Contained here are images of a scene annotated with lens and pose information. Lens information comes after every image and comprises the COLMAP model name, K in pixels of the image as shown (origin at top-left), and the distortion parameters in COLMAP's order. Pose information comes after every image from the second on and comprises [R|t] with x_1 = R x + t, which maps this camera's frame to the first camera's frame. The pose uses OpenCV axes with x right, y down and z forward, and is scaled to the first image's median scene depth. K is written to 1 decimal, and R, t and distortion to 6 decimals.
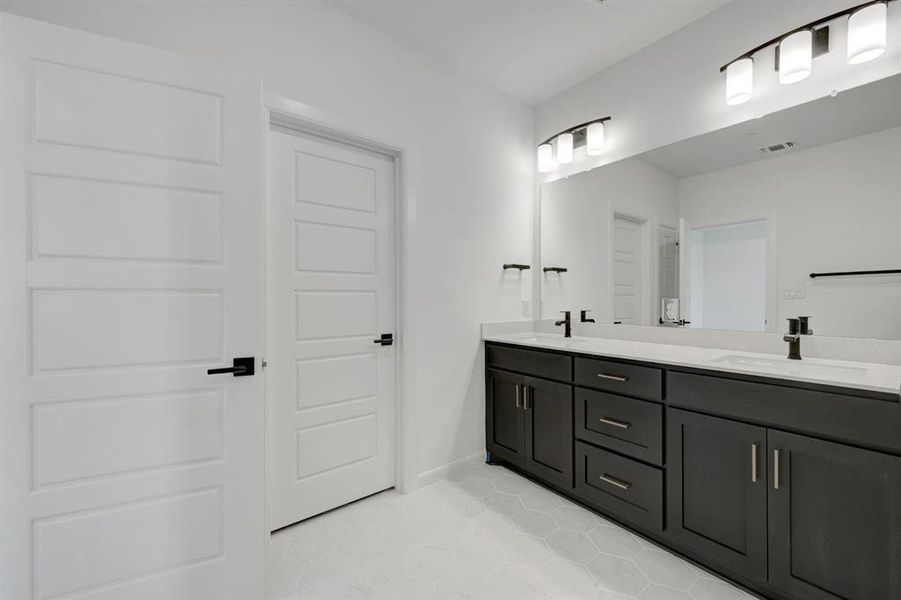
lens RADIAL K [[360.1, 0, 452.3], [0, 360.1, 301.5], [0, 0, 1]] dist [-0.000627, -0.000051]
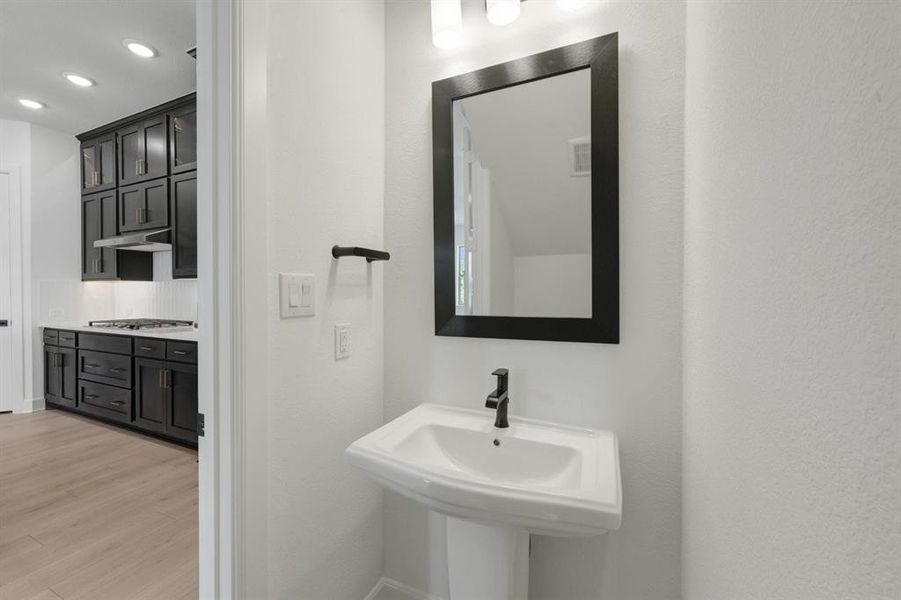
lens RADIAL K [[363.0, 0, 450.2], [0, 363.0, 298.0], [0, 0, 1]] dist [-0.000075, 0.000002]
pose [[0.878221, 0.006049, 0.478217, 0.901489], [0.000377, 0.999911, -0.013339, -0.004900], [-0.478255, 0.011895, 0.878141, -1.221985]]
